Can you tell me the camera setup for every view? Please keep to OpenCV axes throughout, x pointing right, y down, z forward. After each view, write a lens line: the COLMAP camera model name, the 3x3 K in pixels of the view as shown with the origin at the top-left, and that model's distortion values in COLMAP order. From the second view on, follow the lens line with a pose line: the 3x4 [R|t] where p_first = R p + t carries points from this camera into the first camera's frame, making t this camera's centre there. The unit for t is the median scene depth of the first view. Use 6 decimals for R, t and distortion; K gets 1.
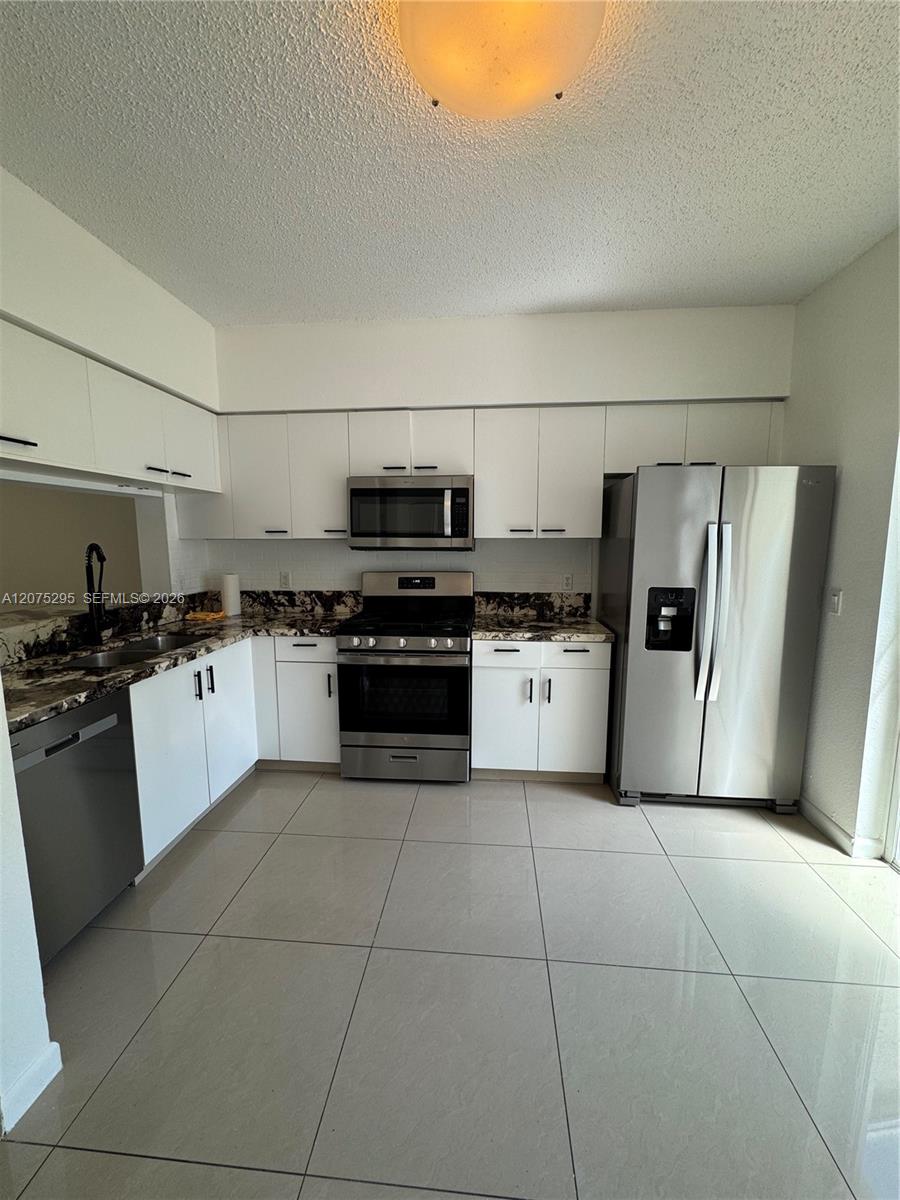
lens RADIAL K [[480.3, 0, 452.5], [0, 480.3, 602.8], [0, 0, 1]] dist [-0.001979, -0.000117]
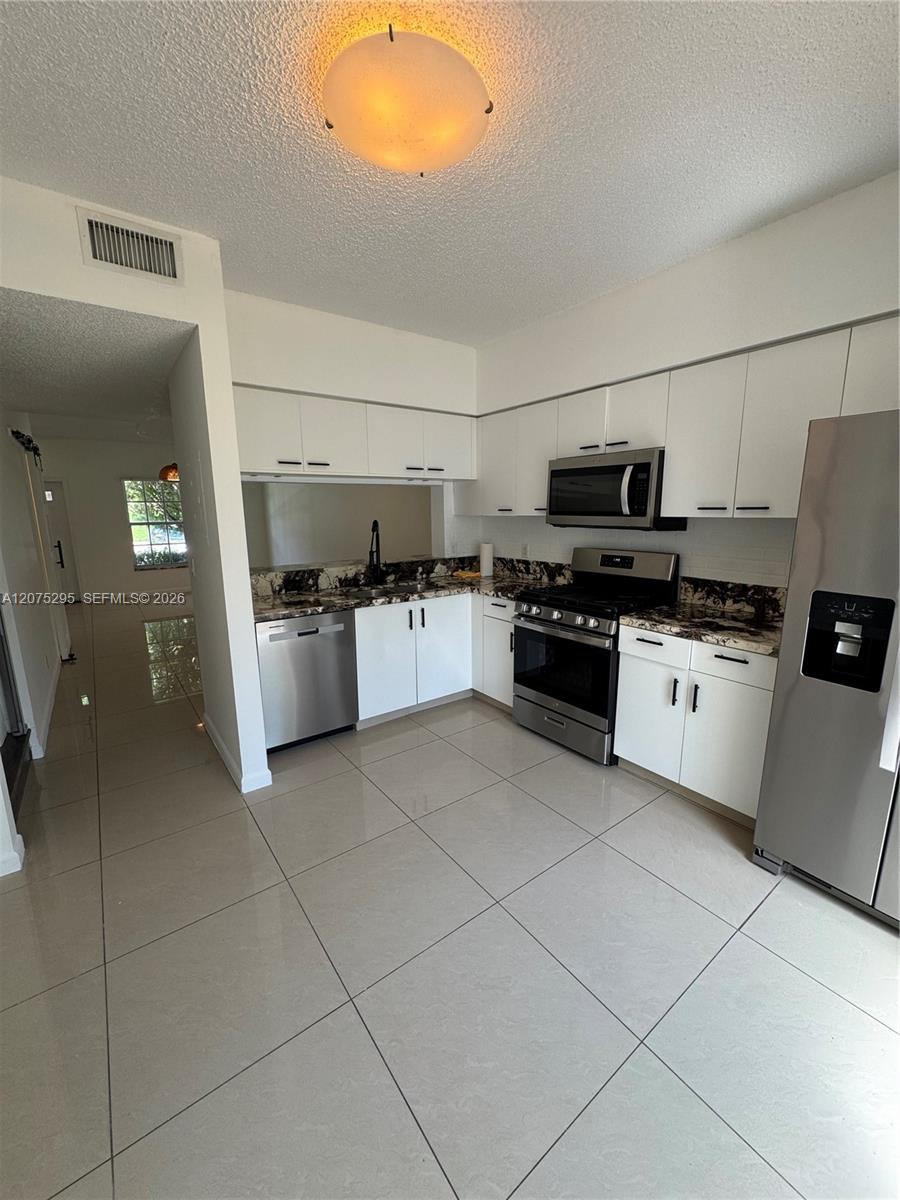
lens RADIAL K [[480.3, 0, 451.6], [0, 480.3, 604.1], [0, 0, 1]] dist [-0.001979, -0.000117]
pose [[0.660697, 0.141495, -0.737196, 0.496915], [-0.091127, 0.989929, 0.108332, -0.034653], [0.745101, -0.004396, 0.666938, 0.100020]]
